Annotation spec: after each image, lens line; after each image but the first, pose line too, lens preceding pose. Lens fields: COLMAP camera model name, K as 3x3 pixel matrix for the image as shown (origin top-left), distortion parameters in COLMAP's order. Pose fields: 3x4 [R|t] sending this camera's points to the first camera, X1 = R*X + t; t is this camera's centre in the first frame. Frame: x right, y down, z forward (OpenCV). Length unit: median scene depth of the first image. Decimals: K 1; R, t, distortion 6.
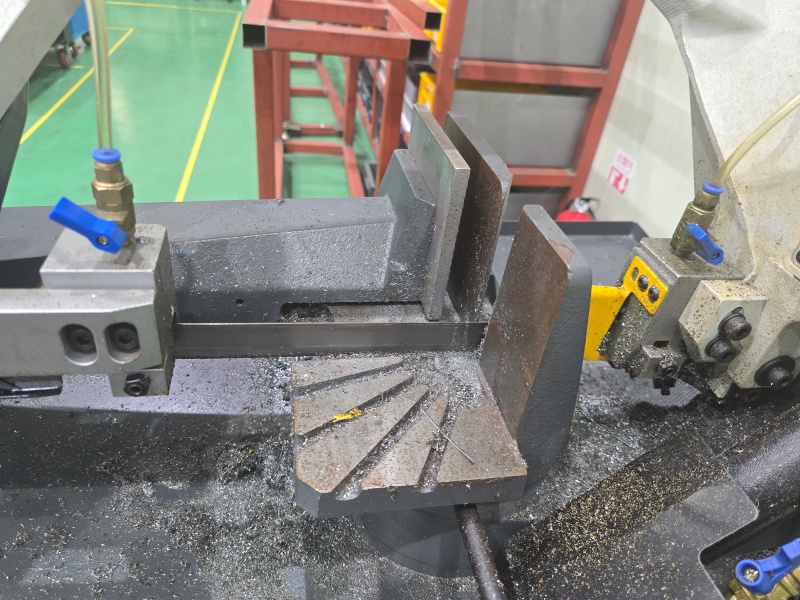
lens RADIAL K [[545.2, 0, 400.0], [0, 545.2, 300.0], [0, 0, 1]] dist [0.067079, -0.078894]
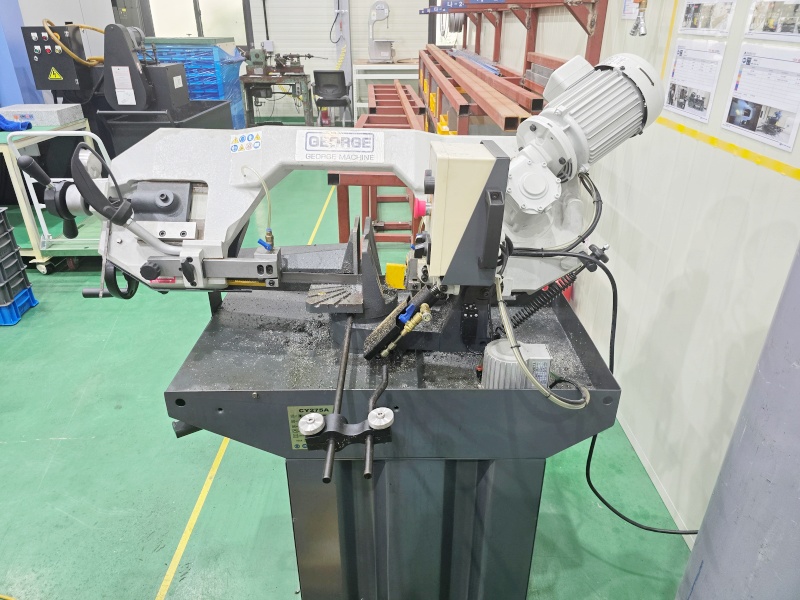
lens RADIAL K [[545.2, 0, 400.0], [0, 545.2, 300.0], [0, 0, 1]] dist [0.067079, -0.078894]
pose [[0.978942, -0.007143, -0.204012, 1.552993], [-0.026578, 0.986422, -0.162066, 1.085409], [0.202400, 0.164076, 0.965460, -3.274999]]
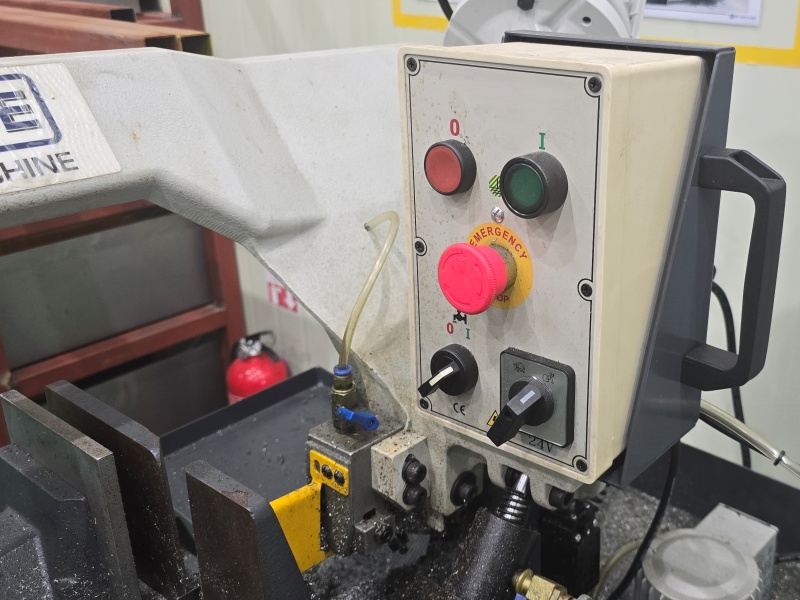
lens RADIAL K [[850.9, 0, 535.3], [0, 850.9, 298.5], [0, 0, 1]] dist [0.082020, -0.155174]
pose [[0.740652, -0.341805, 0.578449, -0.094112], [0.448420, 0.892601, -0.046724, -0.071213], [-0.500354, 0.293994, 0.814379, -0.618946]]
